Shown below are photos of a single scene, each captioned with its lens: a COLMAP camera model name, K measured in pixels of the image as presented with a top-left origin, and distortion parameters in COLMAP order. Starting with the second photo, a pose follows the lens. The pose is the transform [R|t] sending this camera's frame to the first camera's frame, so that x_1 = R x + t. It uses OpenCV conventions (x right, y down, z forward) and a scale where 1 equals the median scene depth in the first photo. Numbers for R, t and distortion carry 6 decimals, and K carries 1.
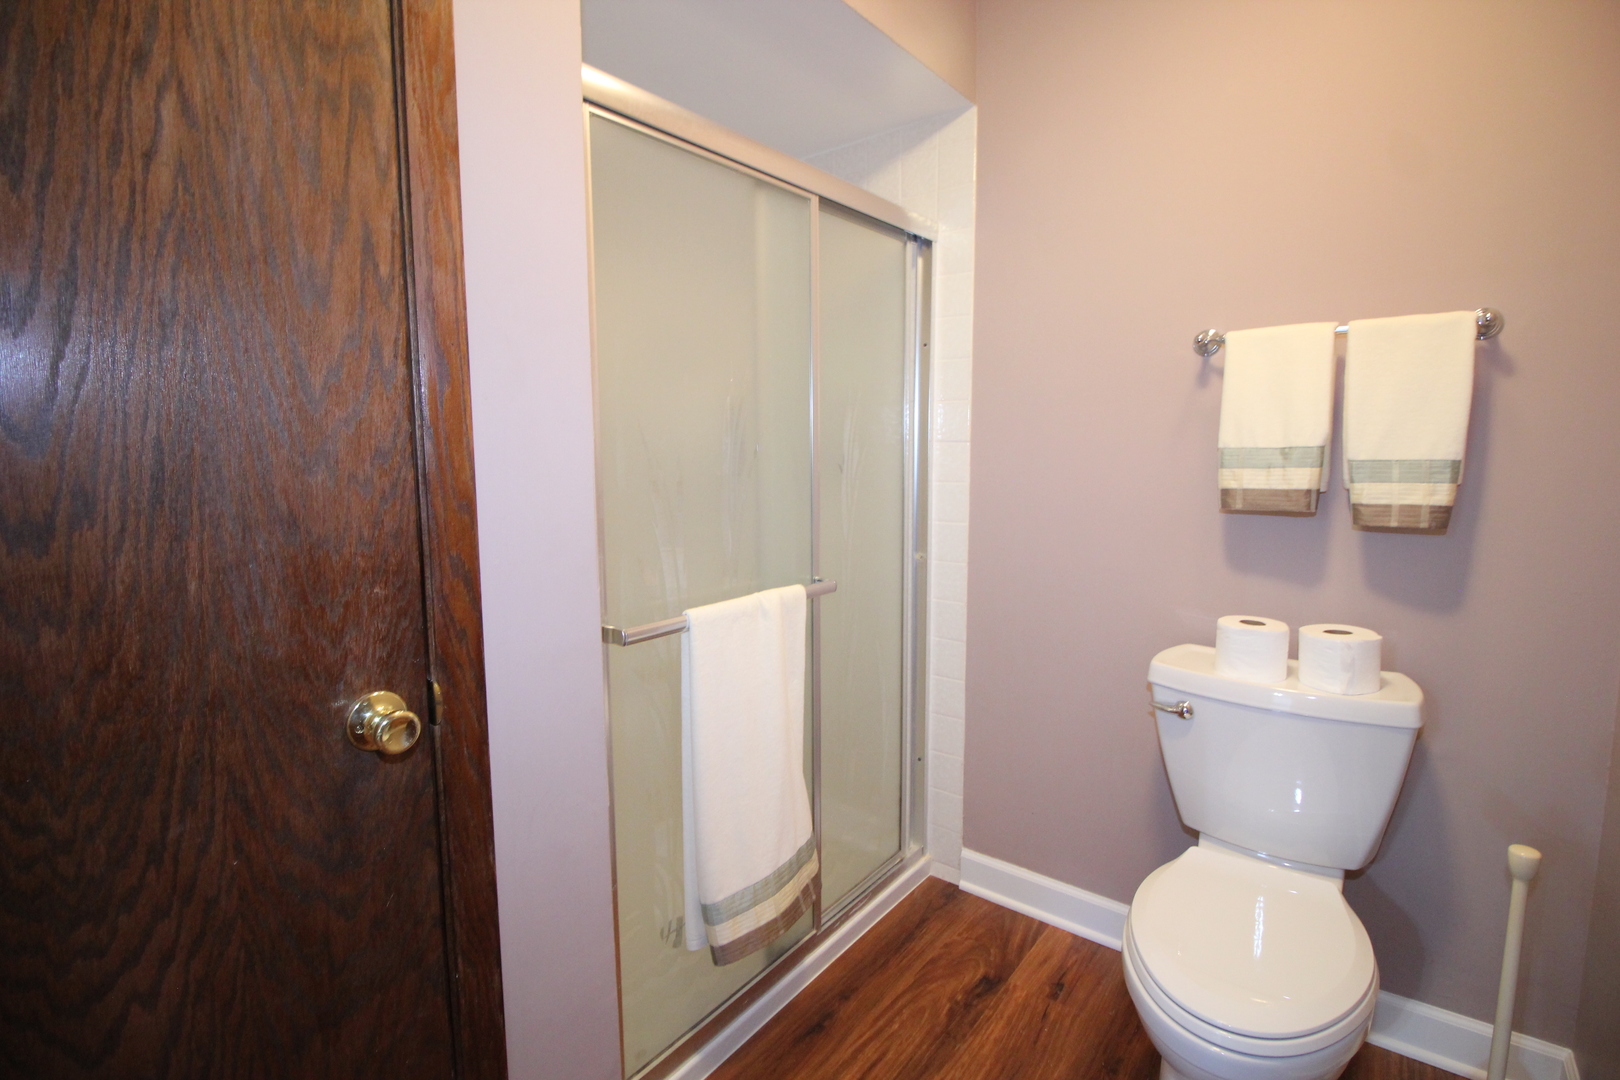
lens RADIAL K [[751.7, 0, 815.6], [0, 751.7, 526.3], [0, 0, 1]] dist [-0.028328, -0.000594]
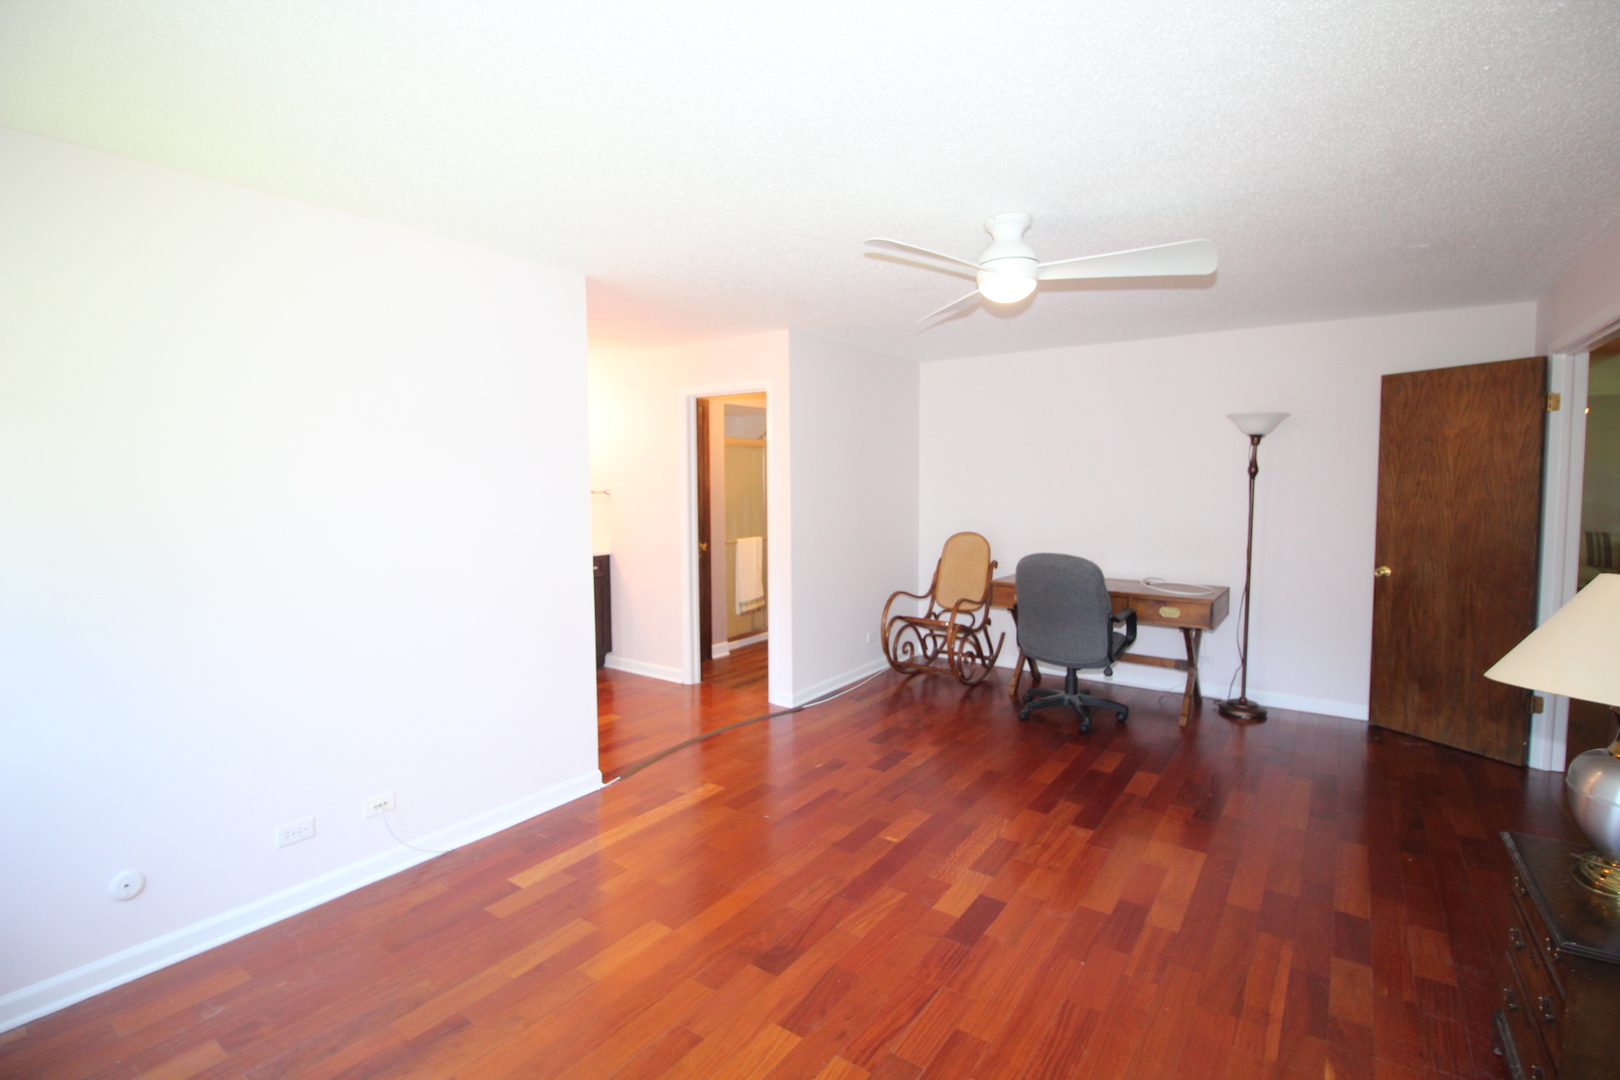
lens RADIAL K [[751.7, 0, 815.6], [0, 751.7, 526.3], [0, 0, 1]] dist [-0.028328, -0.000594]
pose [[0.997783, 0.002333, 0.066512, 0.009690], [0.001297, 0.998514, -0.054485, 0.264314], [-0.066540, 0.054451, 0.996297, -3.528806]]
